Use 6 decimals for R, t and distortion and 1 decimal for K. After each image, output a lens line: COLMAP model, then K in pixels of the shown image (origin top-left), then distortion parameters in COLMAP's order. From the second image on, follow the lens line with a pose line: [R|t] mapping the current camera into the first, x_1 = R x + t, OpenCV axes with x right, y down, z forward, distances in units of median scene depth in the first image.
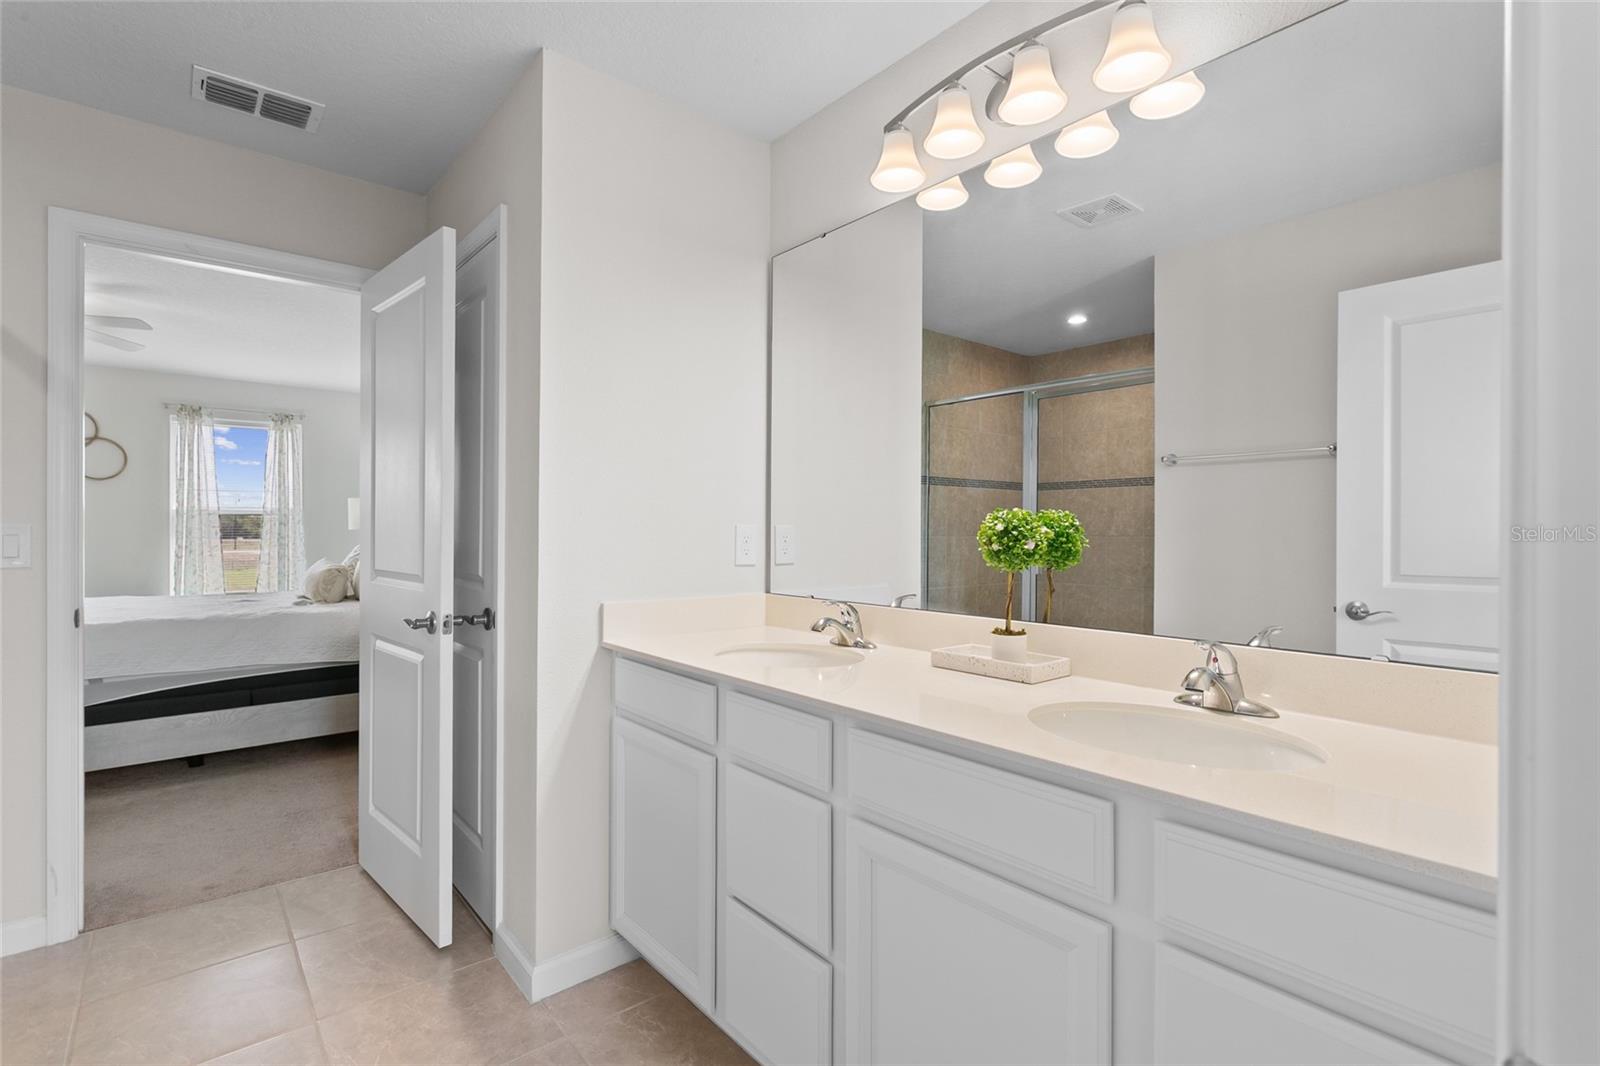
lens RADIAL K [[755.1, 0, 802.1], [0, 755.1, 529.0], [0, 0, 1]] dist [-0.003711, 0.004262]
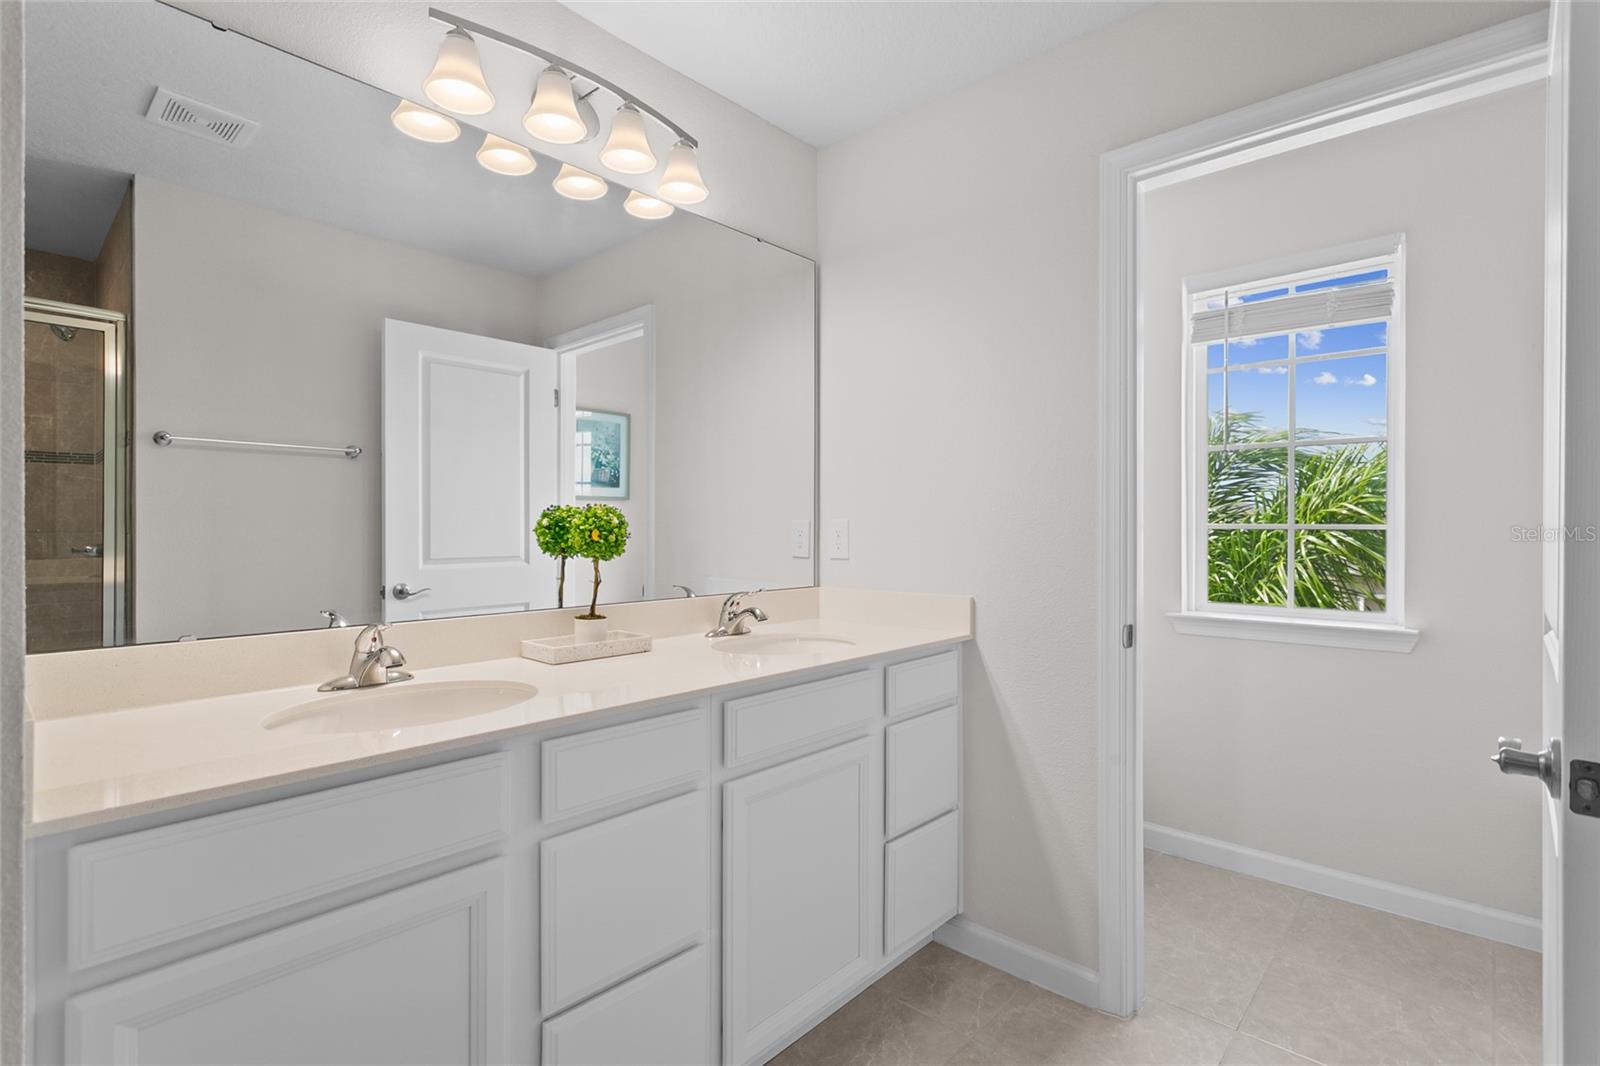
lens RADIAL K [[755.1, 0, 802.1], [0, 755.1, 518.3], [0, 0, 1]] dist [-0.003711, 0.004262]
pose [[-0.144057, 0.000329, 0.989569, -0.542881], [-0.004281, 0.999990, -0.000956, -0.009521], [-0.989560, -0.004374, -0.144054, 0.563162]]
